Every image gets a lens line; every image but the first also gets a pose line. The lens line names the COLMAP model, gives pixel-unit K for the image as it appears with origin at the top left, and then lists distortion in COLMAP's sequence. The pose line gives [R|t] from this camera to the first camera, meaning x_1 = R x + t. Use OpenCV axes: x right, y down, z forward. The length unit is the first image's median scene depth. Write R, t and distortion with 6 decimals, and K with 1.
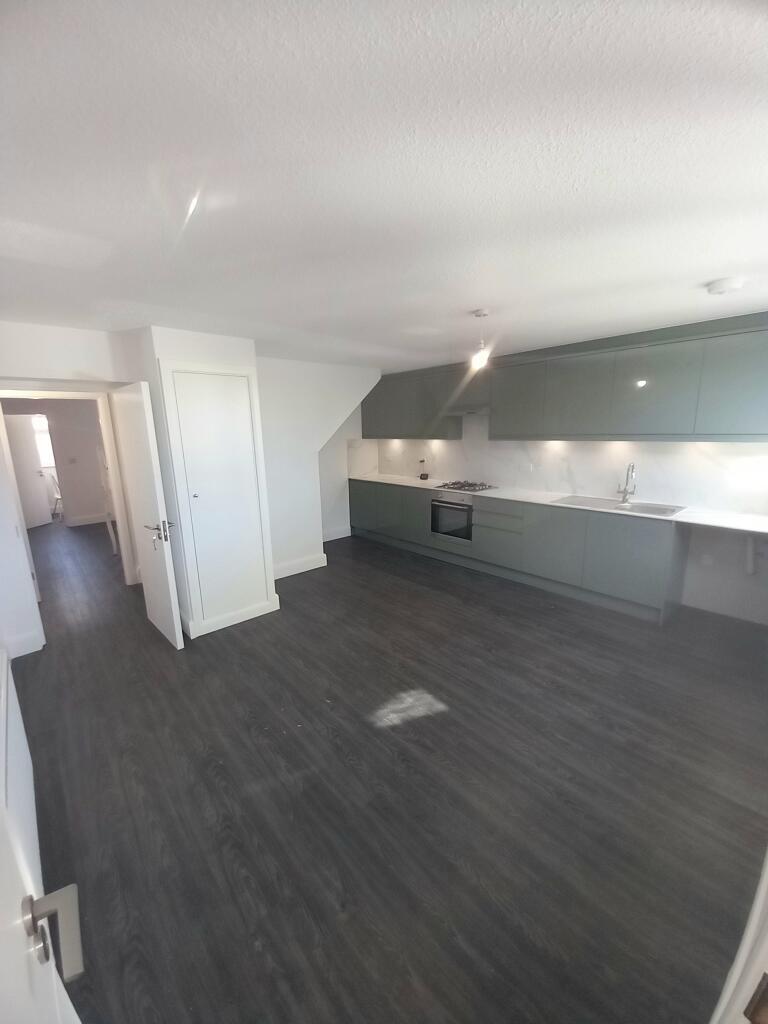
lens RADIAL K [[403.1, 0, 379.7], [0, 403.1, 513.1], [0, 0, 1]] dist [0.014621, -0.000219]
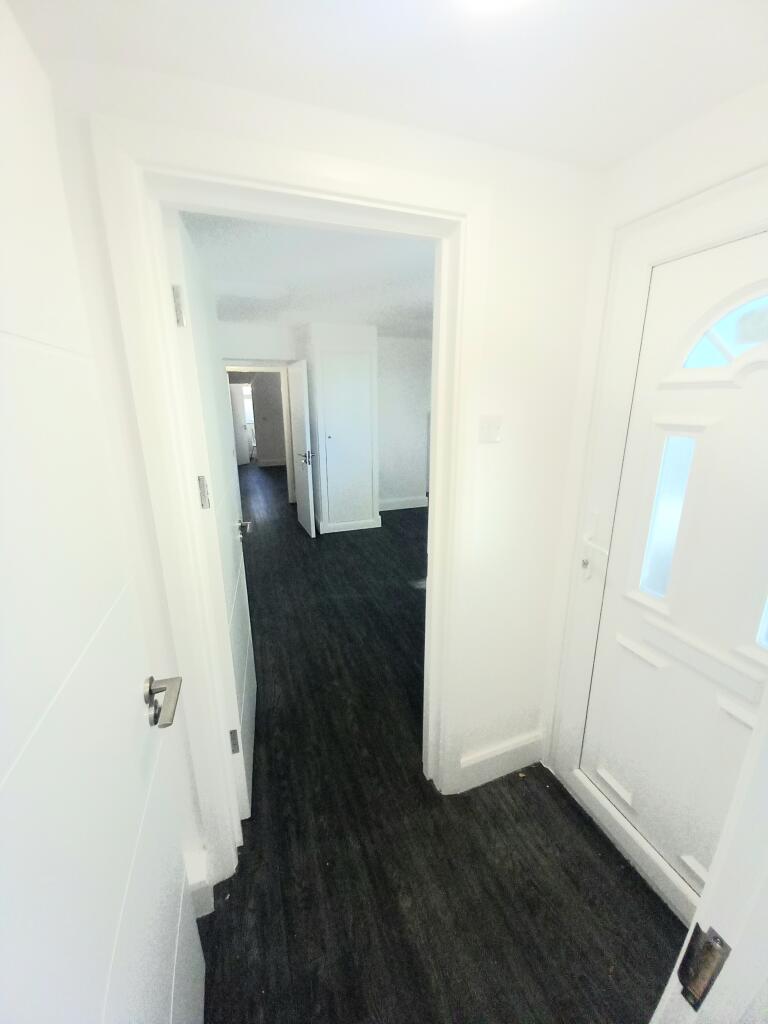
lens RADIAL K [[403.1, 0, 379.7], [0, 403.1, 513.1], [0, 0, 1]] dist [0.014621, -0.000219]
pose [[0.930173, 0.112995, -0.349300, 0.202298], [-0.089720, 0.992572, 0.082166, 0.072945], [0.355990, -0.045090, 0.933402, -0.253305]]
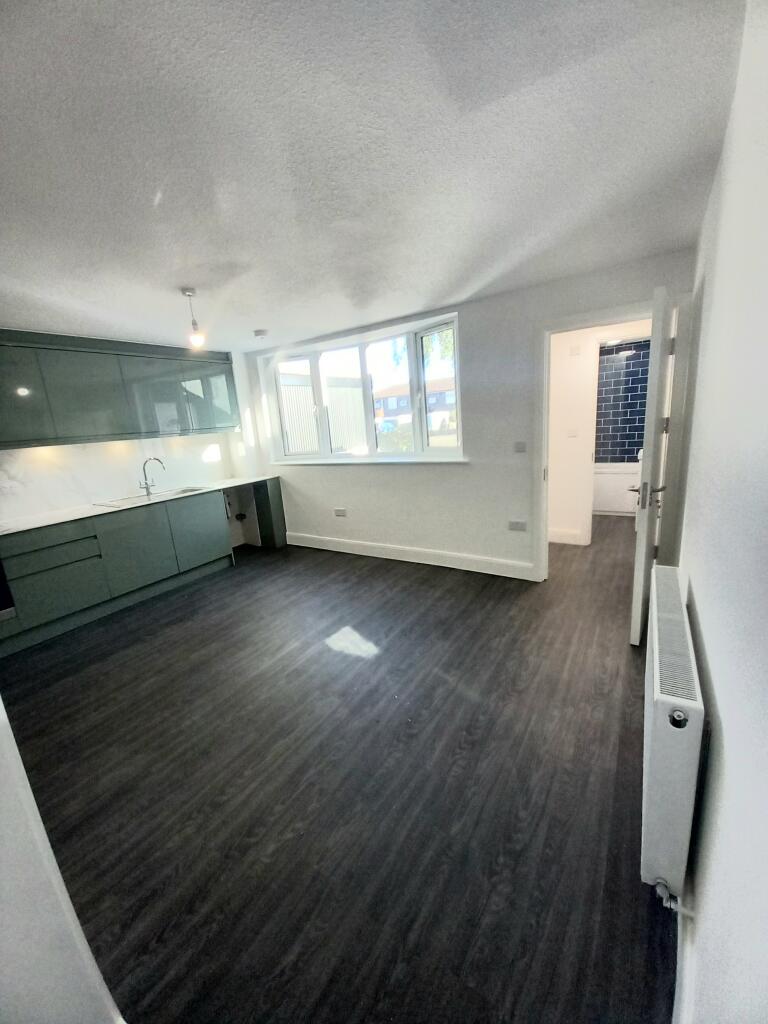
lens RADIAL K [[403.1, 0, 379.7], [0, 403.1, 513.1], [0, 0, 1]] dist [0.014621, -0.000219]
pose [[-0.265218, -0.173370, 0.948474, -0.572880], [0.282948, 0.926397, 0.248454, -0.072643], [-0.921737, 0.334263, -0.196642, 0.601225]]
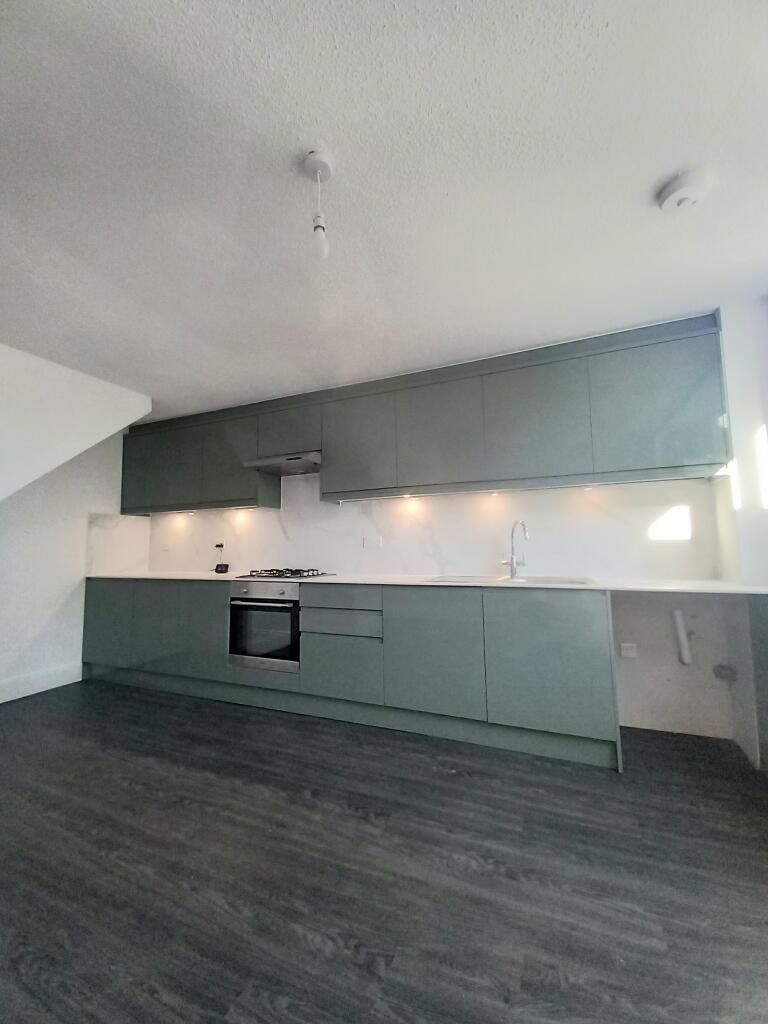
lens RADIAL K [[403.1, 0, 379.7], [0, 403.1, 513.1], [0, 0, 1]] dist [0.014621, -0.000219]
pose [[0.901831, 0.051834, 0.428969, 0.076670], [0.080204, 0.955444, -0.284066, 0.043104], [-0.424580, 0.290584, 0.857492, 0.423795]]
